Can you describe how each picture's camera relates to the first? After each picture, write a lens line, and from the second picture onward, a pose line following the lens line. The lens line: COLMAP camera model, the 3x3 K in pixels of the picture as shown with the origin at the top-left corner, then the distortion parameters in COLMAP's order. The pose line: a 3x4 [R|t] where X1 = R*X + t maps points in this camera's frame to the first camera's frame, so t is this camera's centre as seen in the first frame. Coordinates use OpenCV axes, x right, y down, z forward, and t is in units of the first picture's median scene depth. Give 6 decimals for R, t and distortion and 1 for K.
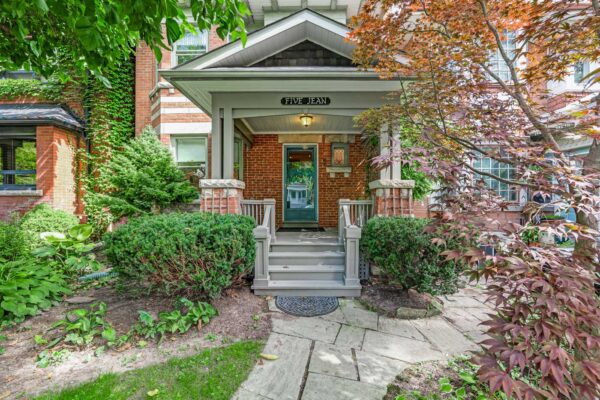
lens RADIAL K [[250.8, 0, 304.4], [0, 250.8, 202.5], [0, 0, 1]] dist [-0.010058, -0.000096]
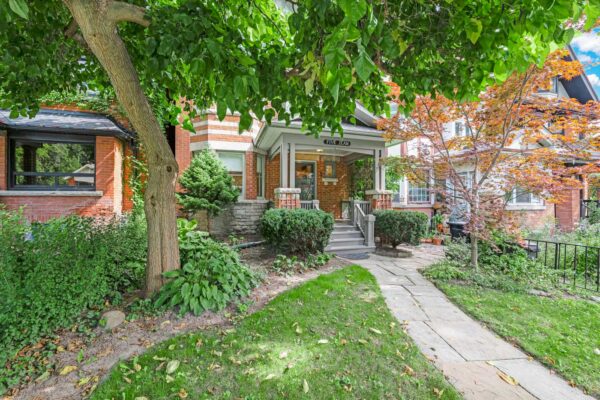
lens RADIAL K [[252.2, 0, 296.5], [0, 252.2, 199.5], [0, 0, 1]] dist [-0.003347, -0.000132]
pose [[0.954284, 0.004494, 0.298867, -0.763935], [-0.002217, 0.999966, -0.007958, -0.005381], [-0.298893, 0.006932, 0.954262, -0.543408]]
